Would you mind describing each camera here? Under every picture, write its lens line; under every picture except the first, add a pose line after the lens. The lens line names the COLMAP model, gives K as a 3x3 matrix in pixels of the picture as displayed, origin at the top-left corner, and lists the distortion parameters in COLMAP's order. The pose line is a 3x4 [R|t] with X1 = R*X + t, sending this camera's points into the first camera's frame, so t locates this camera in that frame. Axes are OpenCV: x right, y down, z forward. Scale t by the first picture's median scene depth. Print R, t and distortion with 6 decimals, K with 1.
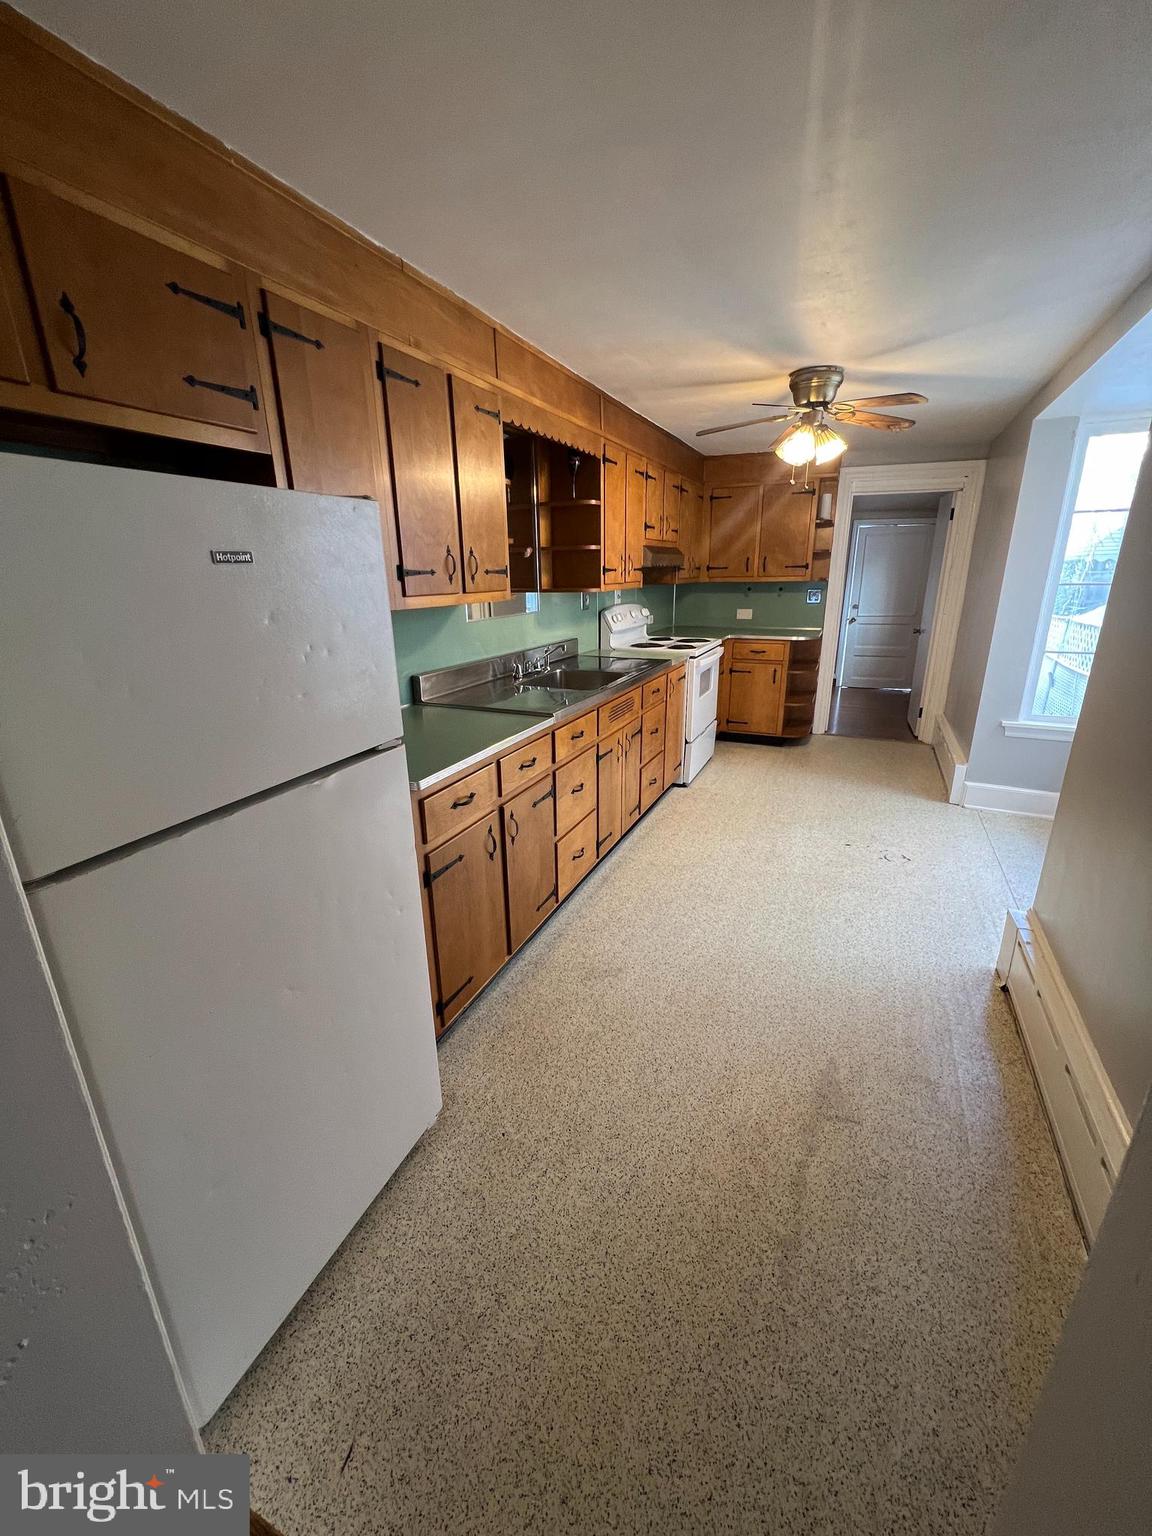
lens RADIAL K [[612.7, 0, 574.5], [0, 612.7, 769.1], [0, 0, 1]] dist [-0.001265, -0.000587]
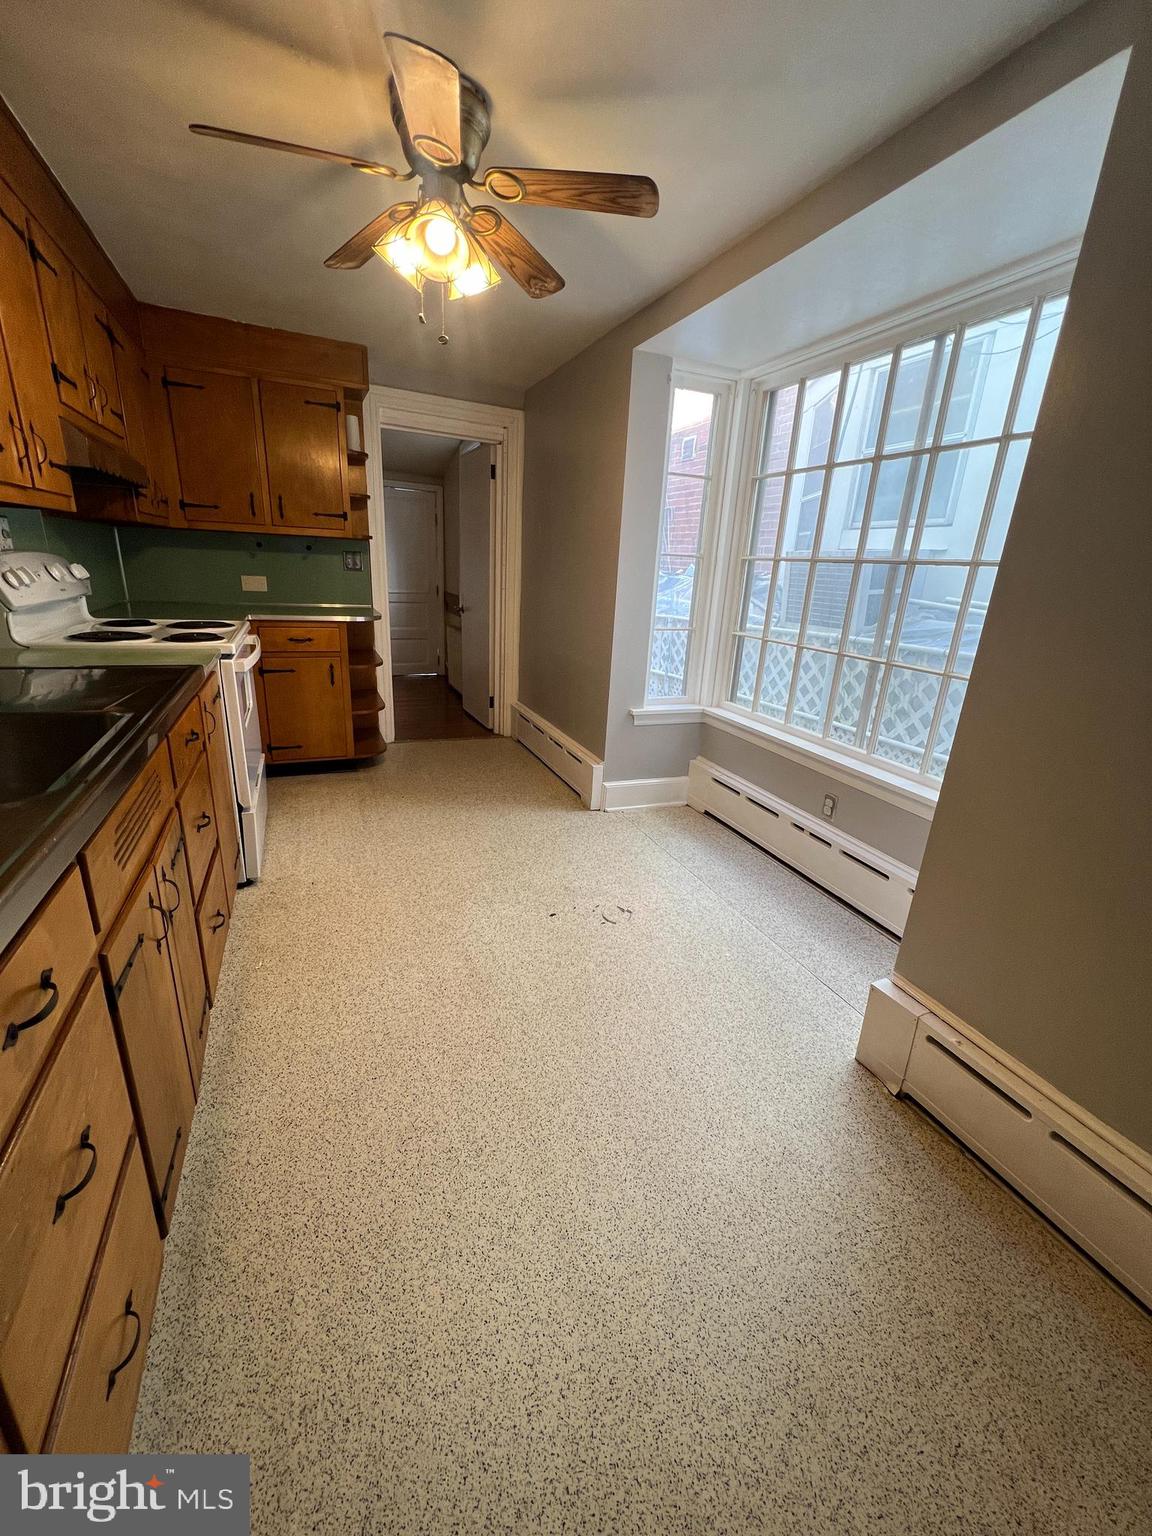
lens RADIAL K [[612.7, 0, 572.4], [0, 612.7, 768.4], [0, 0, 1]] dist [-0.001265, -0.000587]
pose [[0.674177, -0.186218, 0.714708, -0.002665], [0.167817, 0.981004, 0.097301, -0.072405], [-0.719251, 0.054342, 0.692622, 0.347502]]
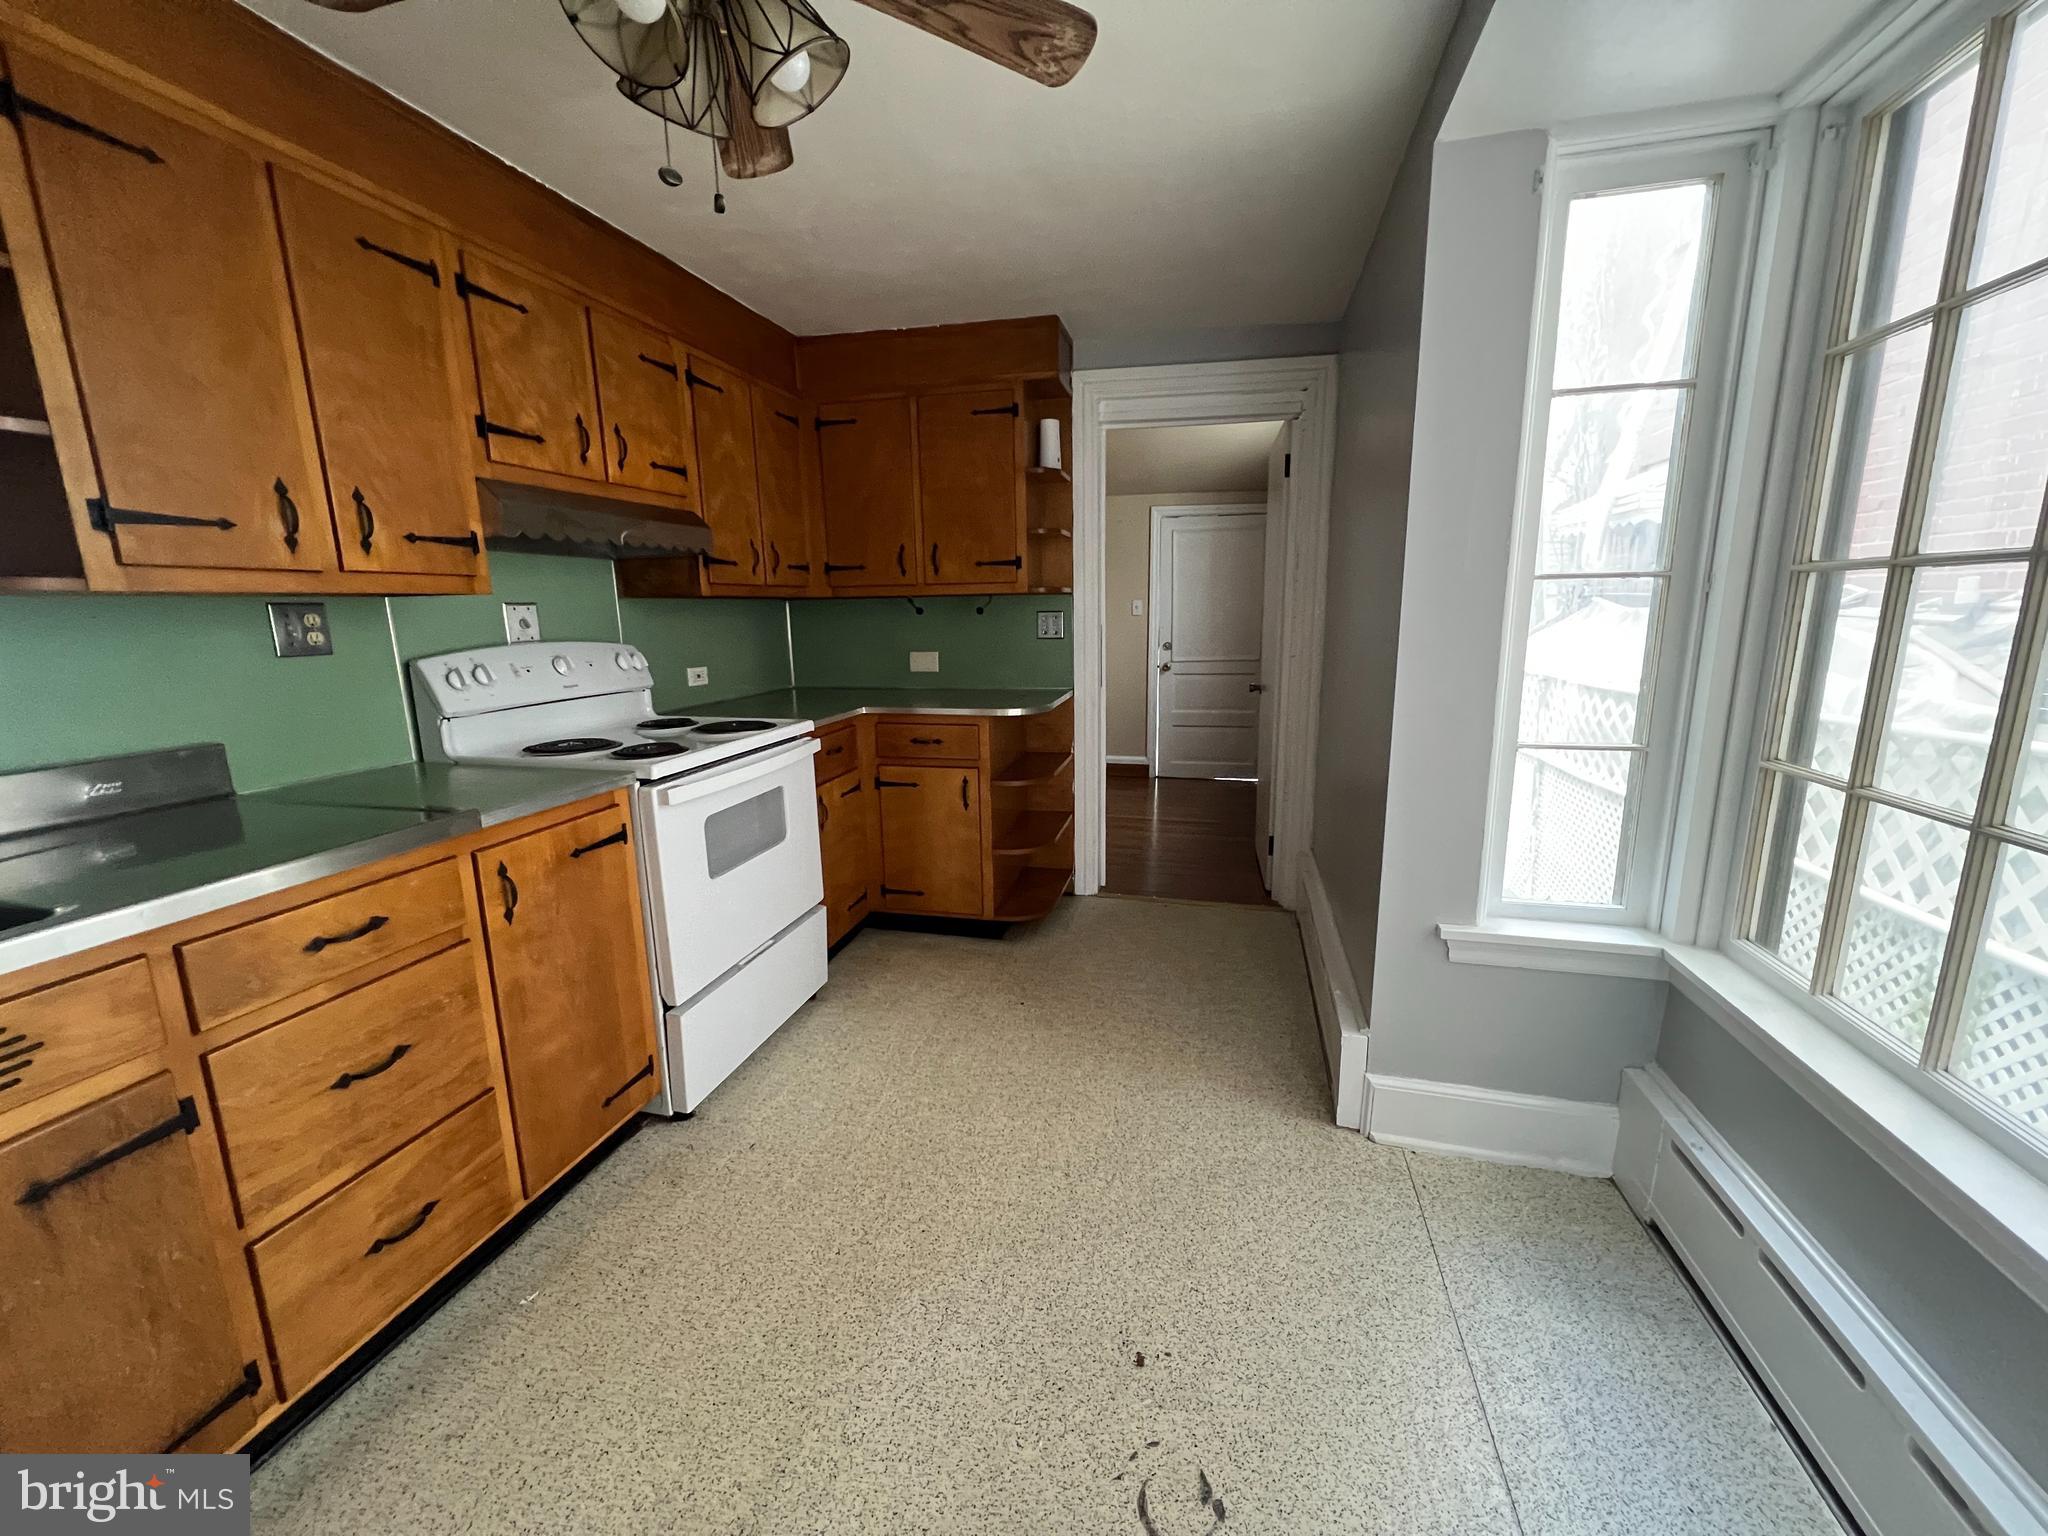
lens RADIAL K [[816.9, 0, 1022.1], [0, 816.9, 772.1], [0, 0, 1]] dist [-0.001265, -0.000587]
pose [[0.982542, -0.038829, 0.181943, 0.267711], [0.059355, 0.992294, -0.108766, -0.101915], [-0.176318, 0.117666, 0.977275, 0.406983]]
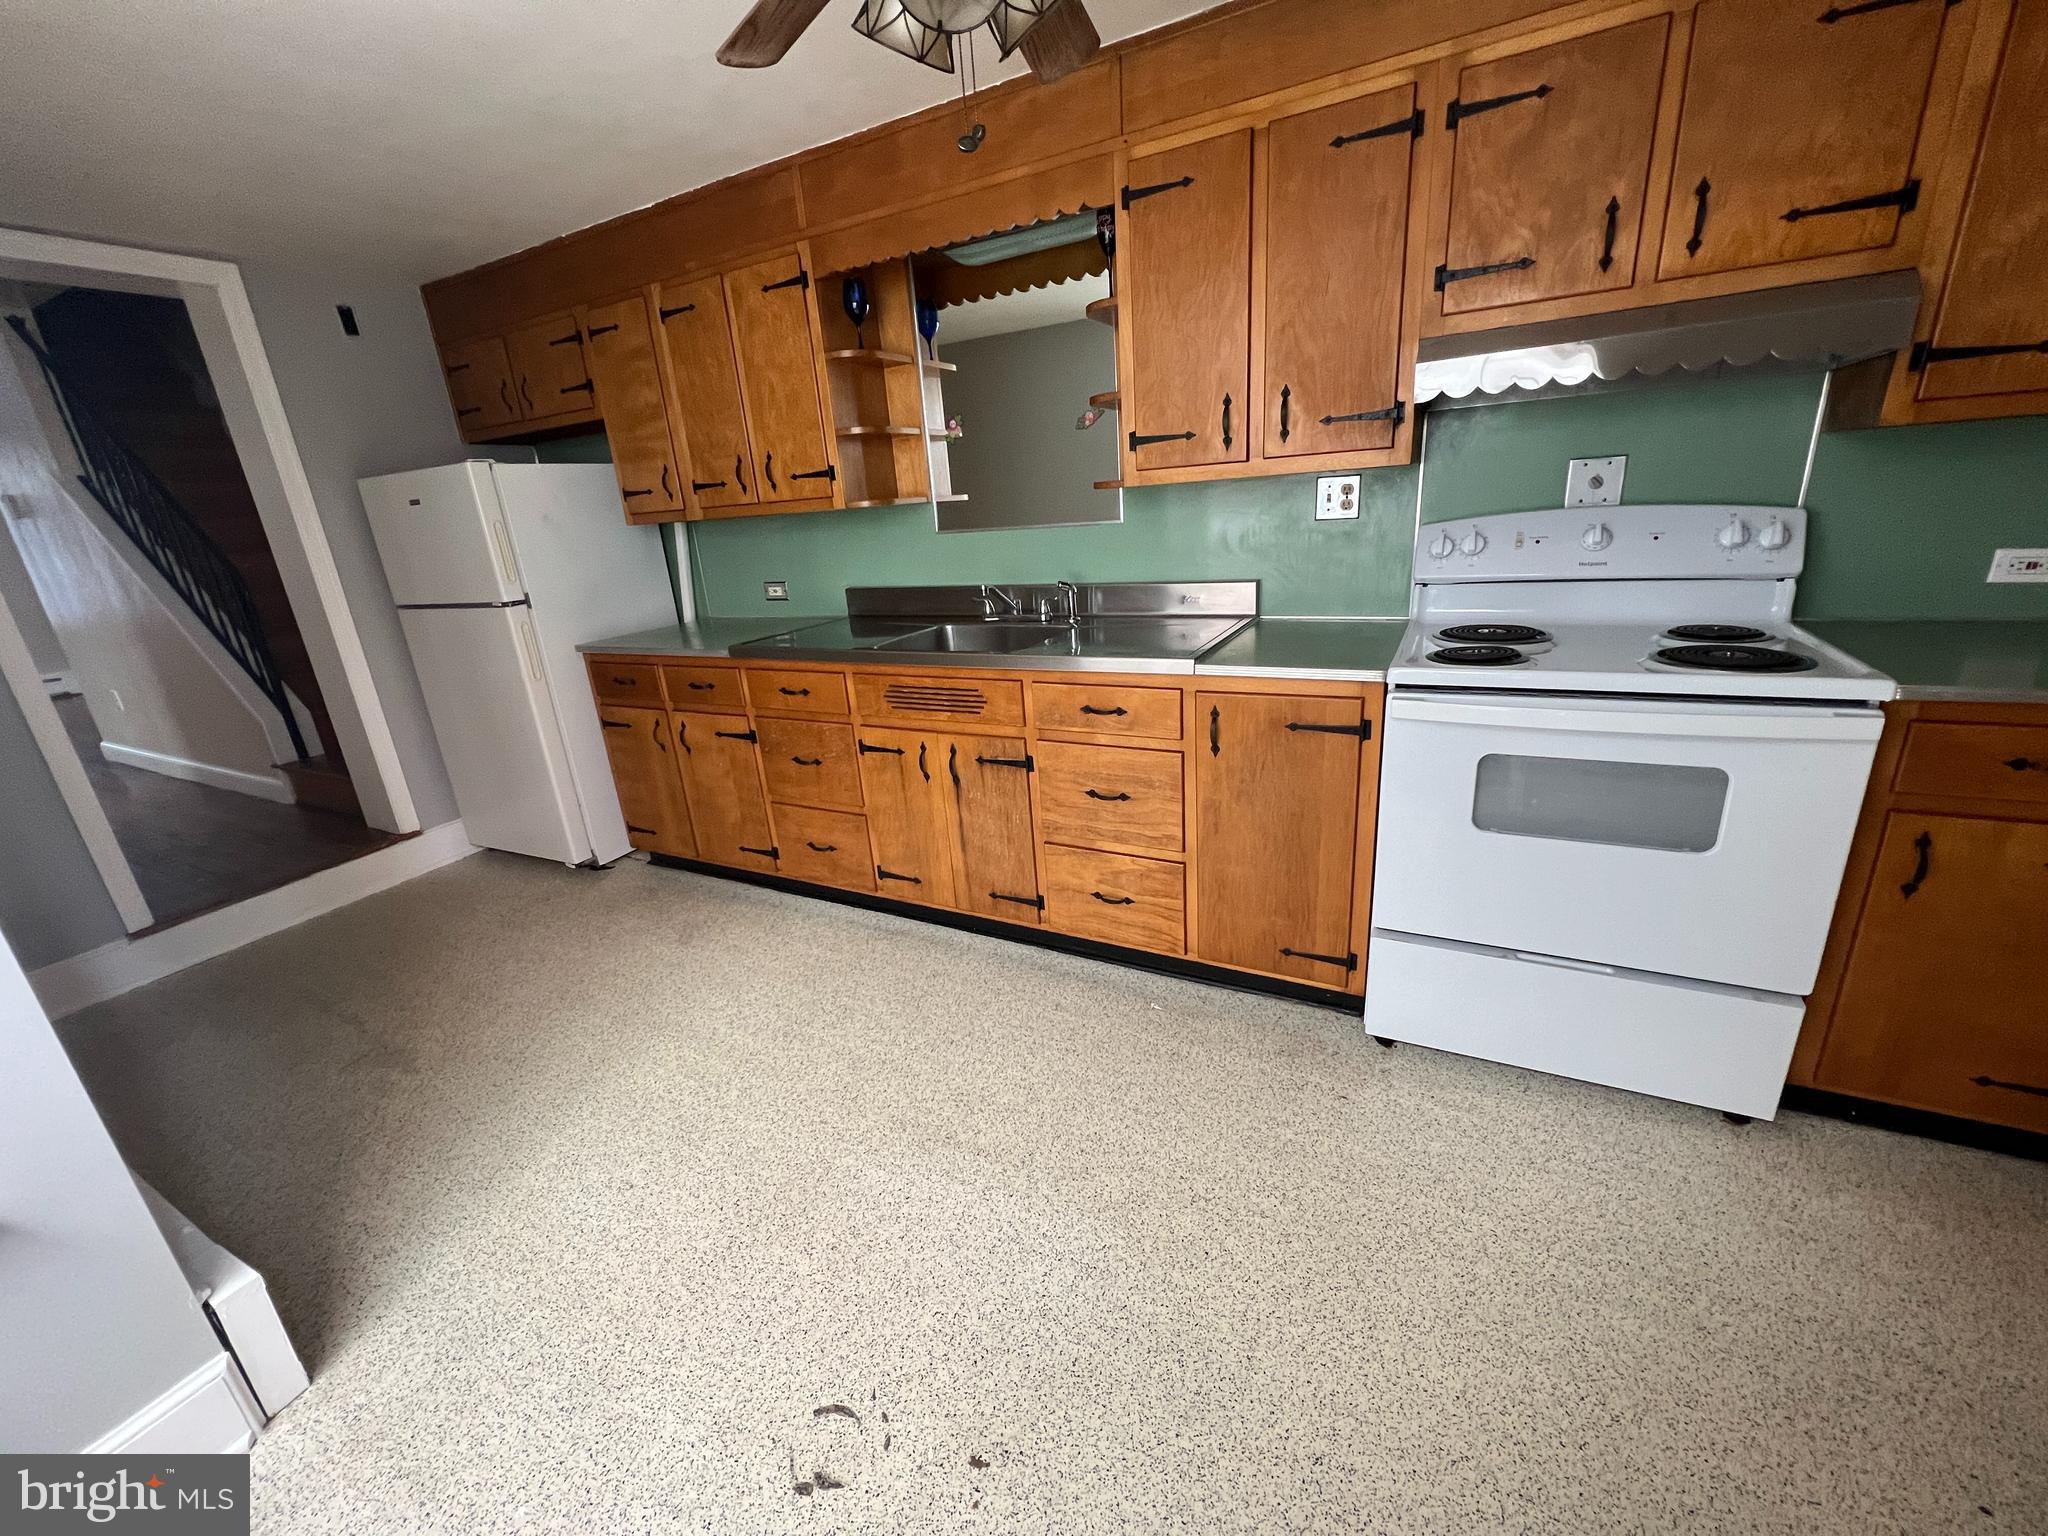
lens RADIAL K [[816.9, 0, 1024.8], [0, 816.9, 770.8], [0, 0, 1]] dist [-0.001265, -0.000587]
pose [[-0.055795, 0.336059, -0.940187, 0.518448], [-0.236020, 0.910527, 0.339464, -0.200112], [0.970145, 0.240843, 0.028514, 0.670788]]
